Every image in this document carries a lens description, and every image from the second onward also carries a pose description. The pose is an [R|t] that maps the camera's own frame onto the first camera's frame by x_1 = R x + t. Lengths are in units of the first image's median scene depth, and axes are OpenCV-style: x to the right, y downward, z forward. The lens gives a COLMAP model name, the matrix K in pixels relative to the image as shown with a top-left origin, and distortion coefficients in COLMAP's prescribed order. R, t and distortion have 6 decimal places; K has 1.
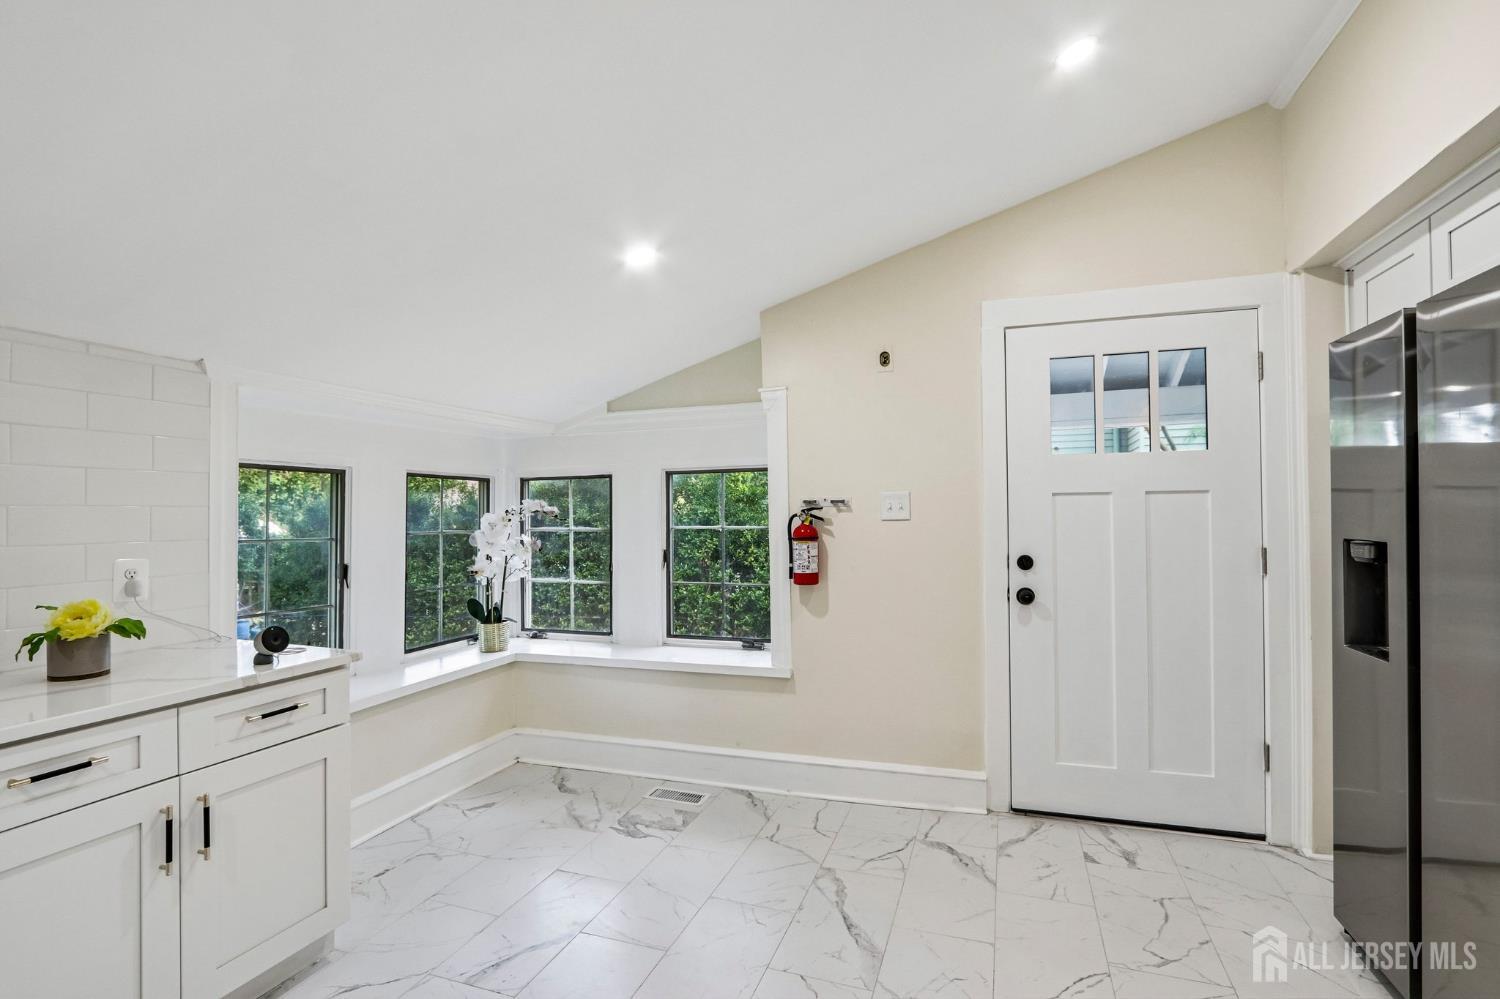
lens RADIAL K [[684.4, 0, 750.8], [0, 684.4, 508.0], [0, 0, 1]] dist [-0.029516, 0.007451]
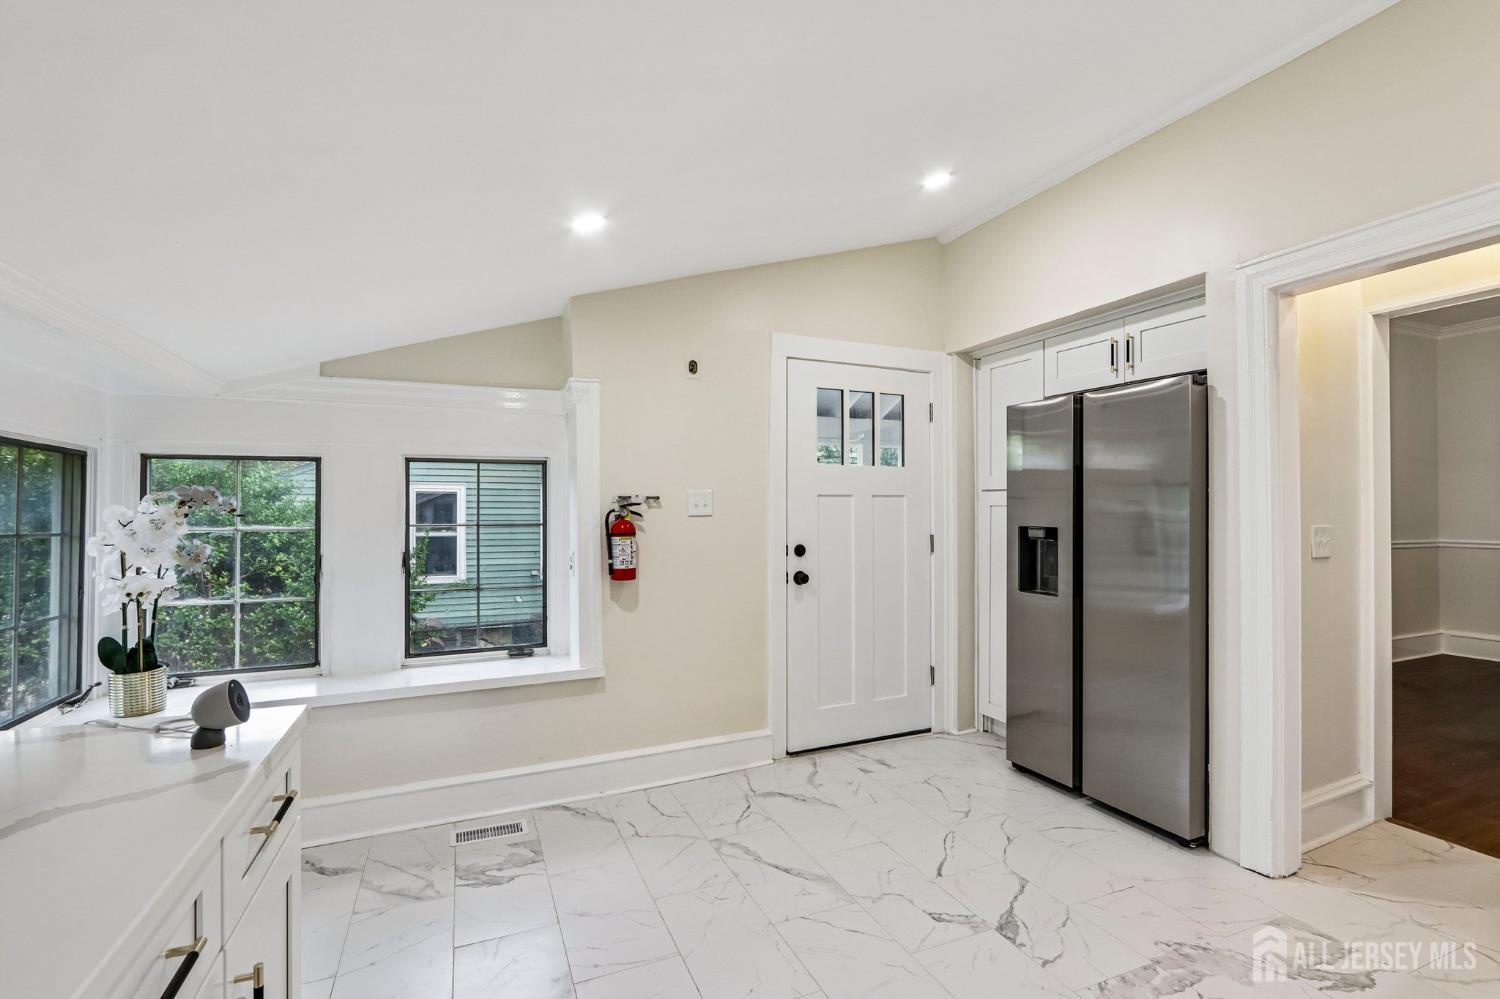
lens RADIAL K [[684.4, 0, 750.8], [0, 684.4, 508.0], [0, 0, 1]] dist [-0.029516, 0.007451]
pose [[0.731394, 0.010552, 0.681874, -0.472216], [-0.009098, 0.999942, -0.005715, 0.010470], [-0.681895, -0.002024, 0.731448, 0.143706]]
